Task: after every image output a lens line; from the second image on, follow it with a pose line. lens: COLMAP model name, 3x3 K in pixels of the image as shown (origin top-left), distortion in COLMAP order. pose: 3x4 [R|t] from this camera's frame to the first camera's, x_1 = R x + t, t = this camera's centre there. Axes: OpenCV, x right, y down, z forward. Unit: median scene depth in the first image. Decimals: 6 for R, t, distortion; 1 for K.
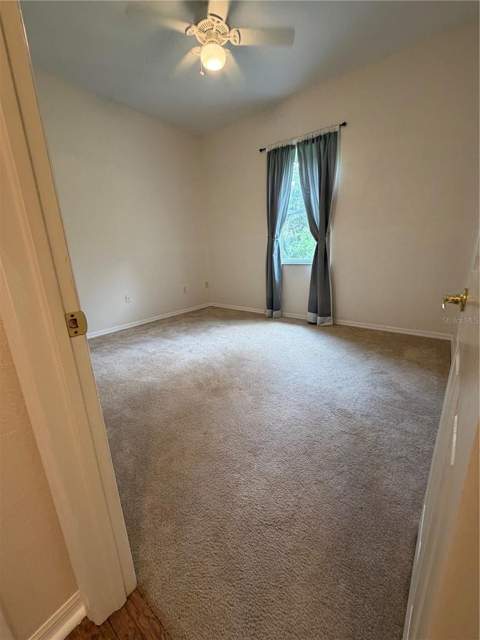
lens RADIAL K [[254.7, 0, 240.8], [0, 254.7, 319.2], [0, 0, 1]] dist [-0.001221, -0.000047]
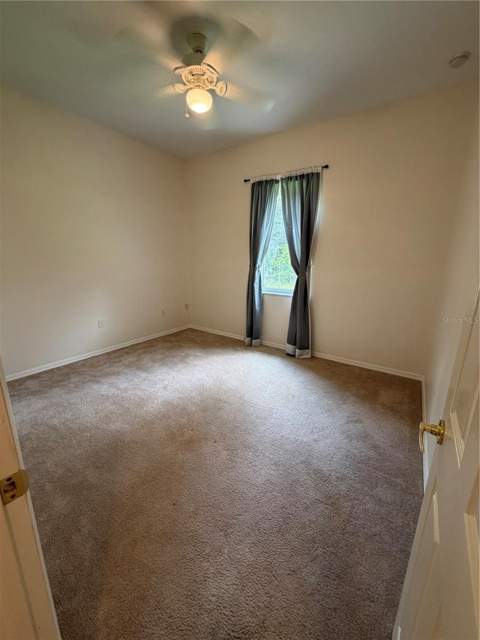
lens RADIAL K [[254.7, 0, 240.8], [0, 254.7, 319.2], [0, 0, 1]] dist [-0.001221, -0.000047]
pose [[0.996547, 0.034578, 0.075482, 0.005554], [-0.032384, 0.999022, -0.030108, -0.128166], [-0.076450, 0.027560, 0.996692, 0.019705]]
